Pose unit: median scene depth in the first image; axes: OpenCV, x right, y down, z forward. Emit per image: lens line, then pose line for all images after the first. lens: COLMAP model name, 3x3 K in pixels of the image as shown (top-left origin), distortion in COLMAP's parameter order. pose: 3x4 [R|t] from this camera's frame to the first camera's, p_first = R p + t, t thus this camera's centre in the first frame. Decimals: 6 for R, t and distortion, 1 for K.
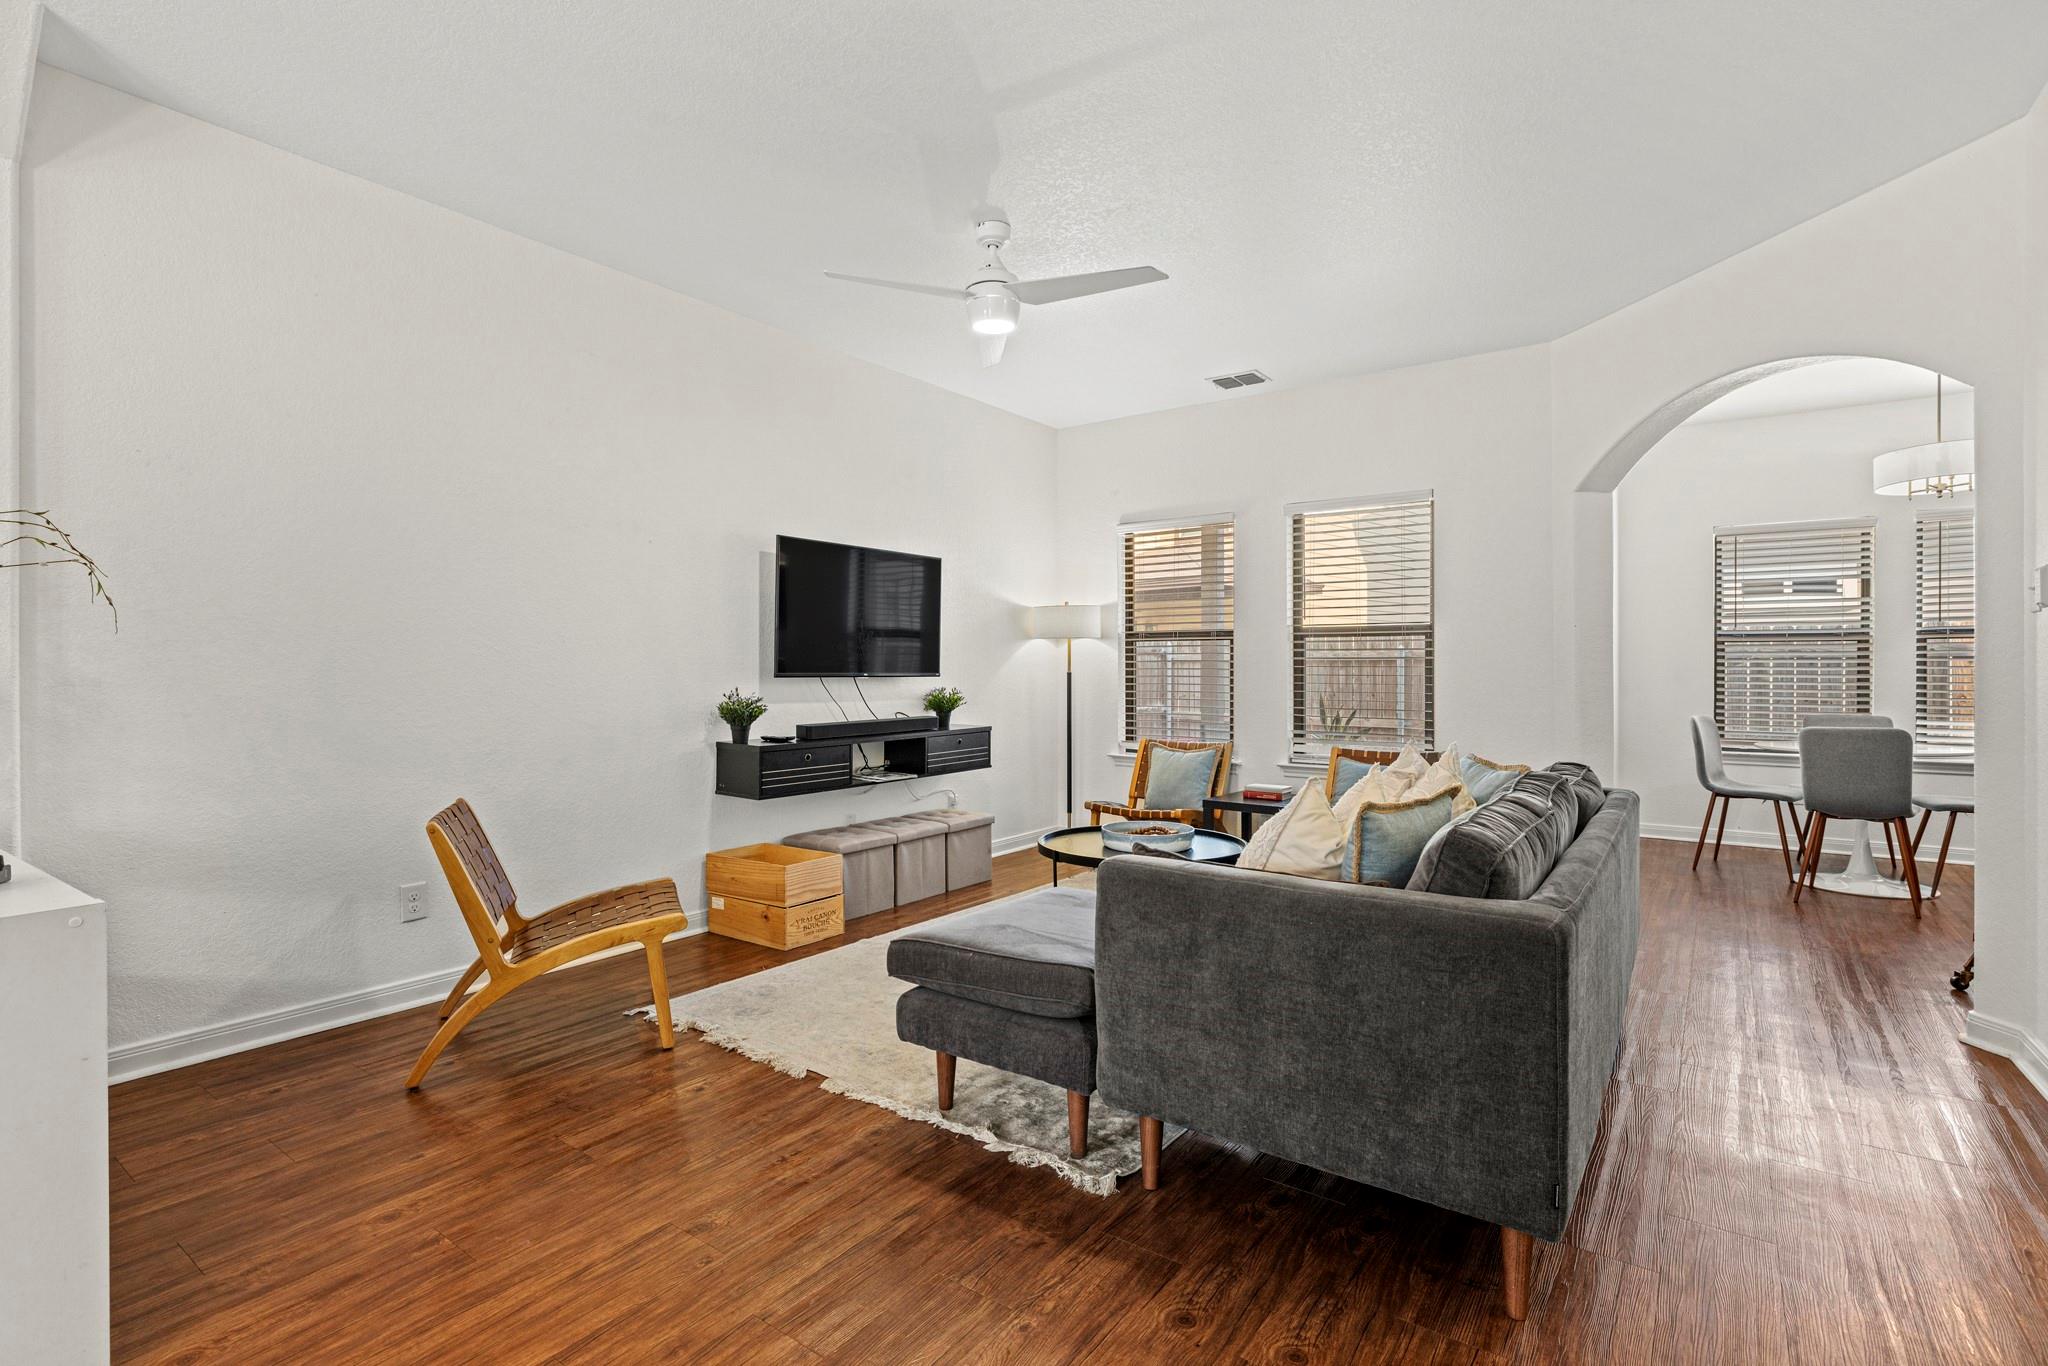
lens RADIAL K [[953.0, 0, 1018.3], [0, 953.0, 675.0], [0, 0, 1]] dist [-0.008956, 0.001075]
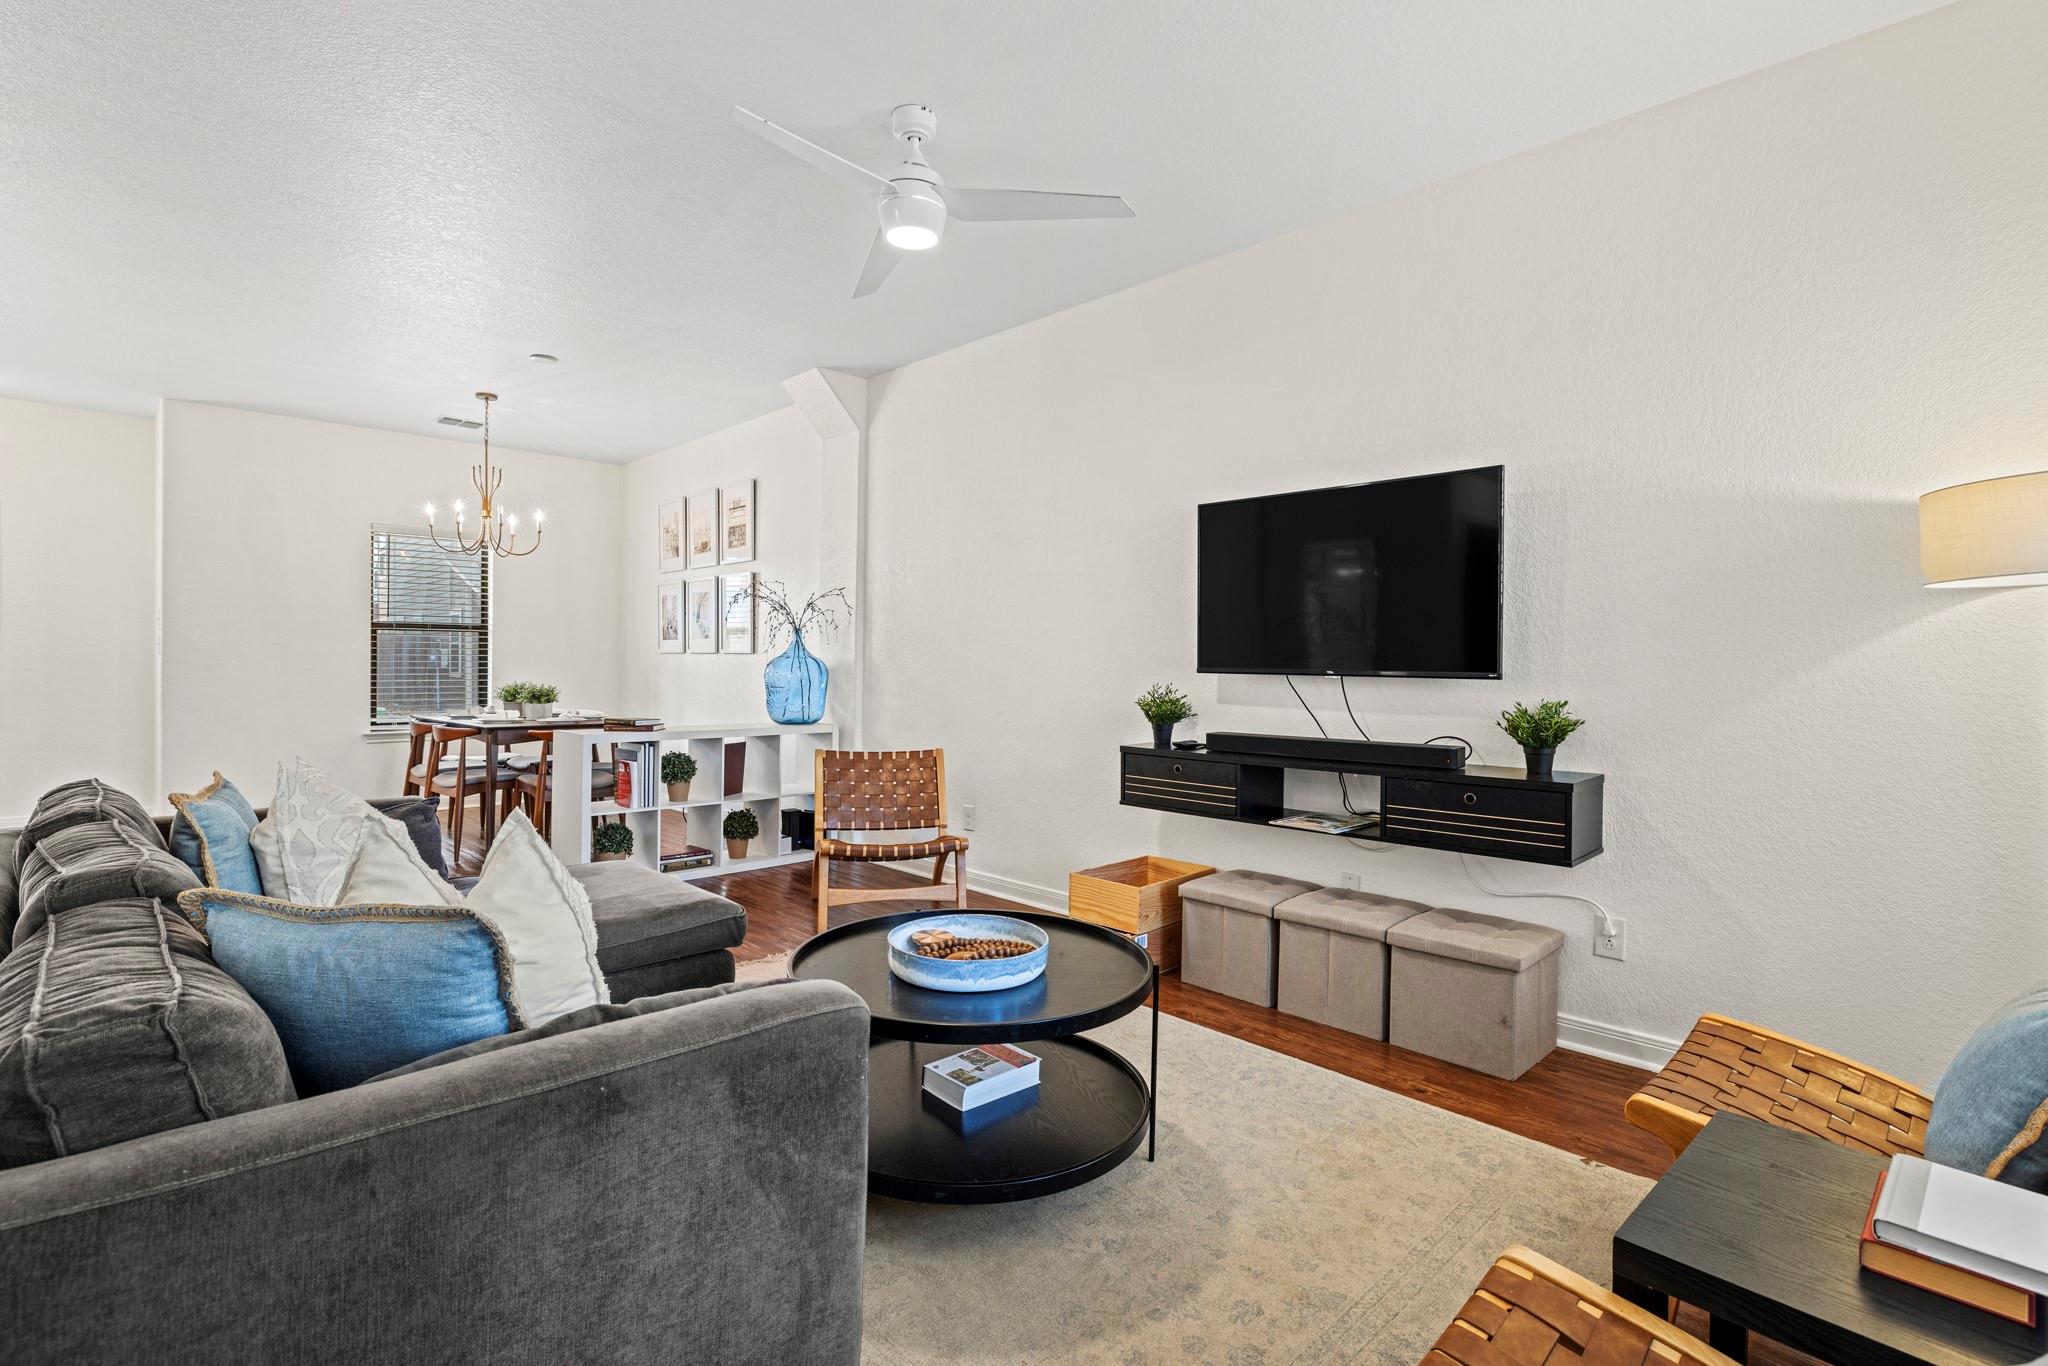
lens RADIAL K [[953.0, 0, 1020.3], [0, 953.0, 676.1], [0, 0, 1]] dist [-0.008956, 0.001075]
pose [[-0.165698, 0.010727, -0.986118, 0.530692], [-0.018065, 0.999740, 0.013910, -0.002579], [0.986011, 0.020120, -0.165461, 0.865747]]
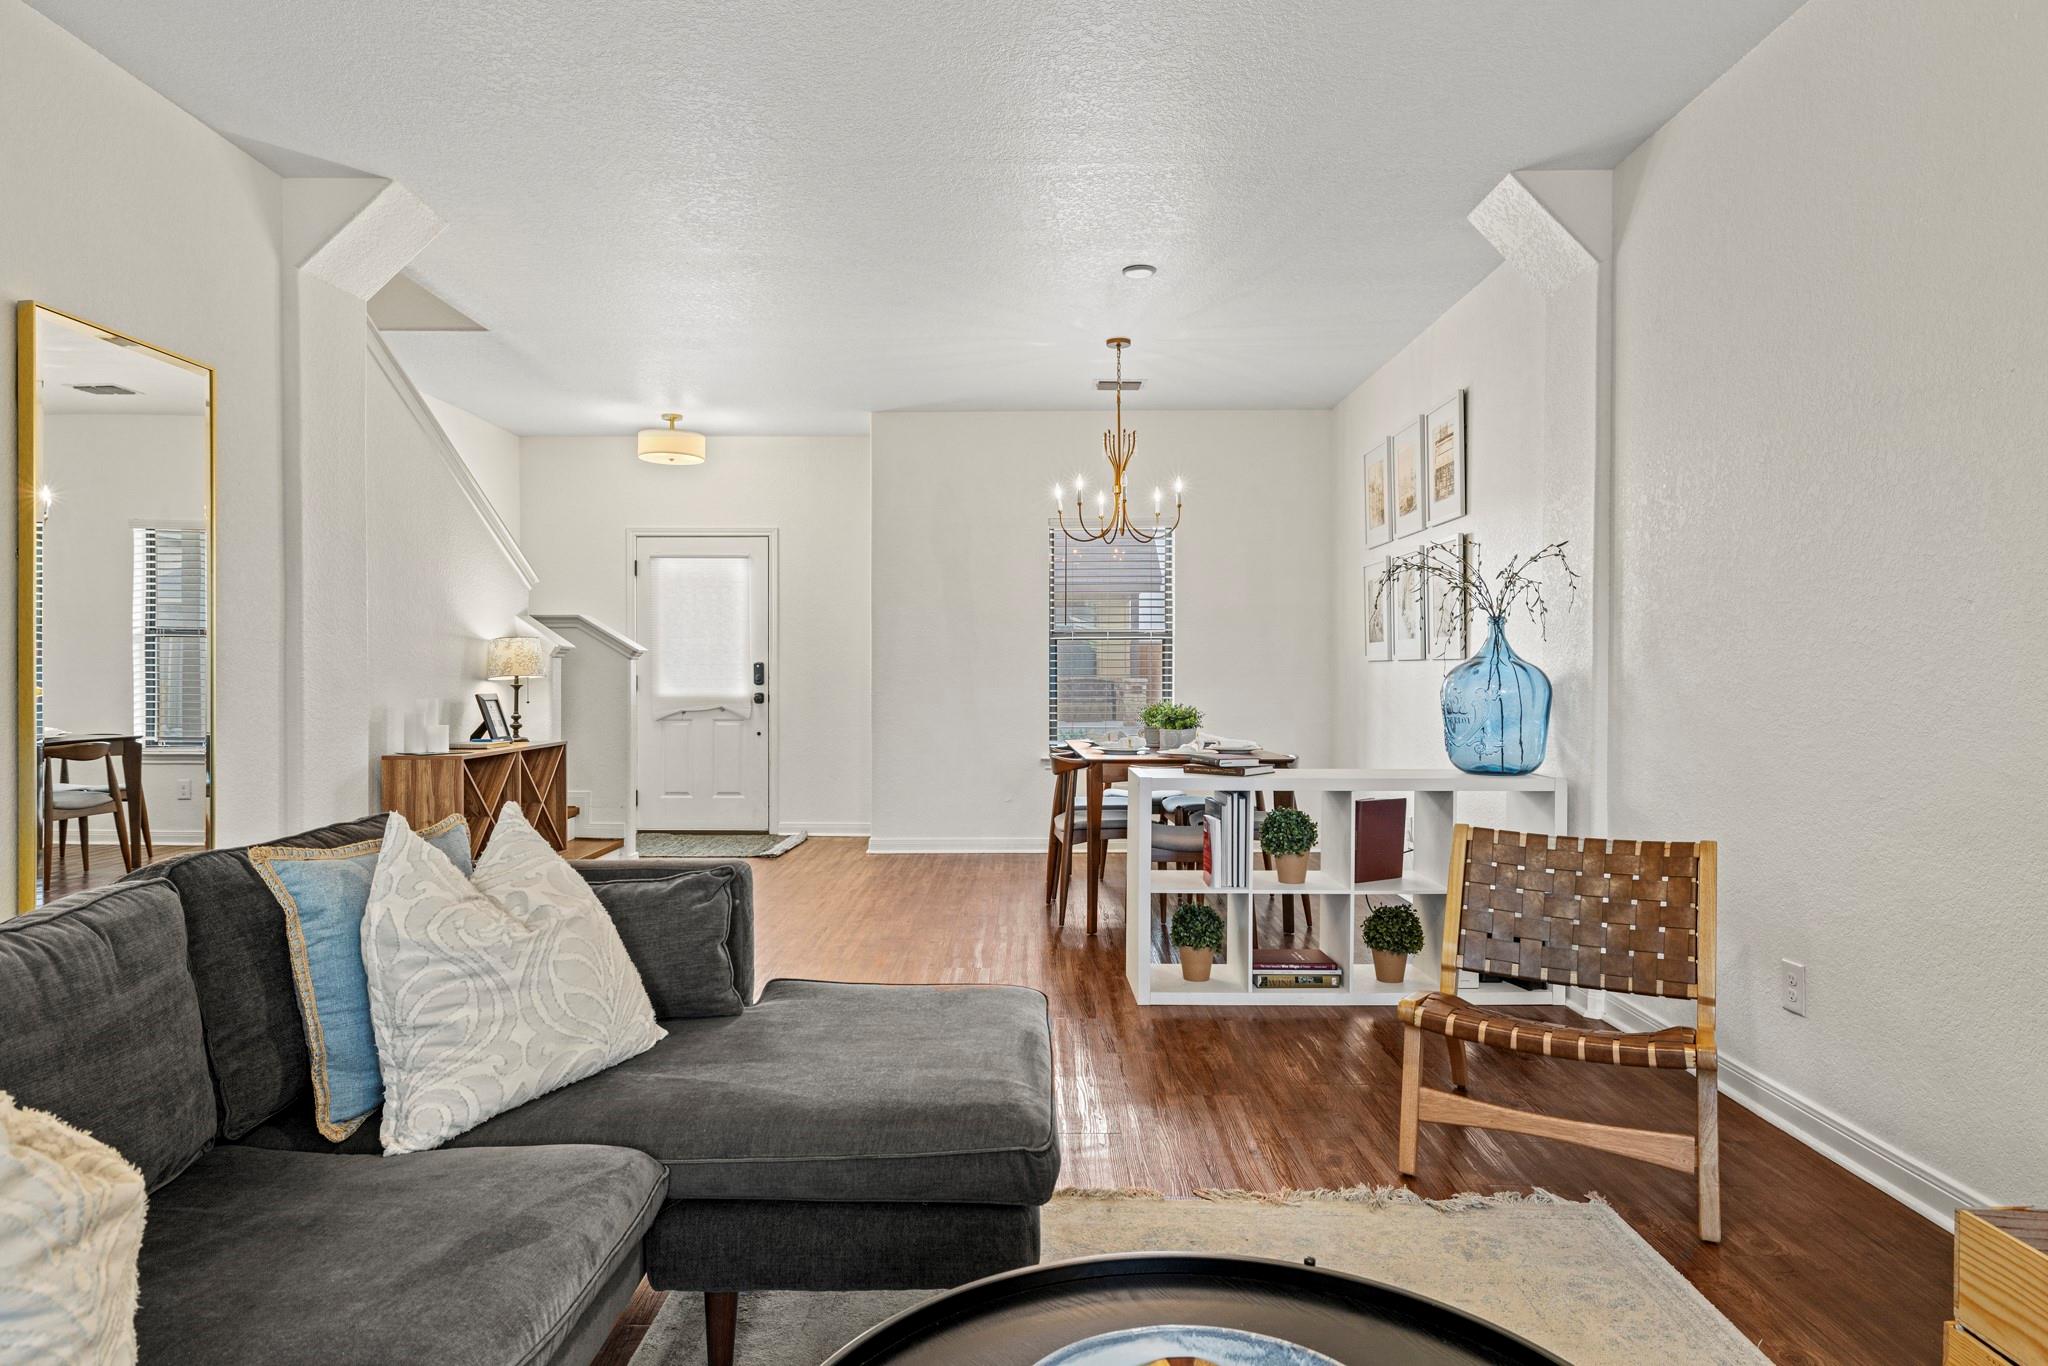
lens RADIAL K [[1178.0, 0, 1019.2], [0, 1178.0, 682.7], [0, 0, 1]] dist [0.003058, 0.000237]
pose [[-0.811425, 0.005568, -0.584430, 0.236688], [-0.004553, 0.999864, 0.015847, -0.002750], [0.584439, 0.015520, -0.811289, 0.905194]]
